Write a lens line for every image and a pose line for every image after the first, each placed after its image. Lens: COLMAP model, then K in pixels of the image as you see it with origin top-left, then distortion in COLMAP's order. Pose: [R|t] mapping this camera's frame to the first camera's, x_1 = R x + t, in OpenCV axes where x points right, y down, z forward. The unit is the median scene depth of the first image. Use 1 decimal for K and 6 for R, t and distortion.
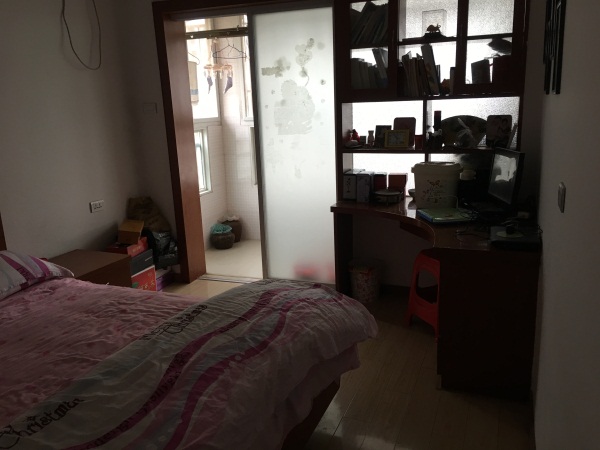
lens RADIAL K [[506.1, 0, 302.9], [0, 506.1, 222.1], [0, 0, 1]] dist [0.058476, -0.066901]
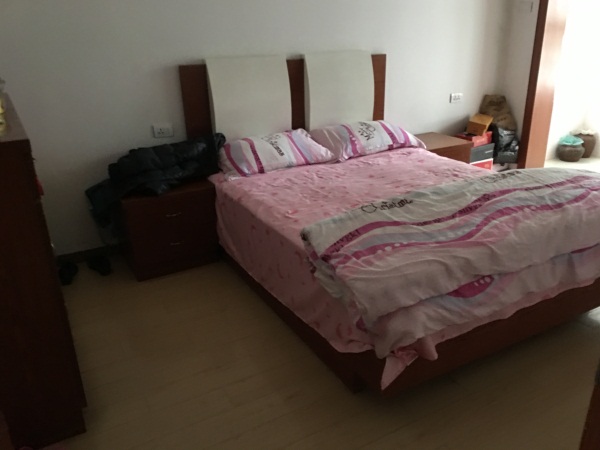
lens RADIAL K [[506.1, 0, 302.0], [0, 506.1, 225.2], [0, 0, 1]] dist [0.058476, -0.066901]
pose [[0.770324, 0.252080, -0.585711, 0.118803], [-0.155587, 0.965083, 0.210729, 0.086921], [0.618380, -0.071200, 0.782647, -0.220464]]
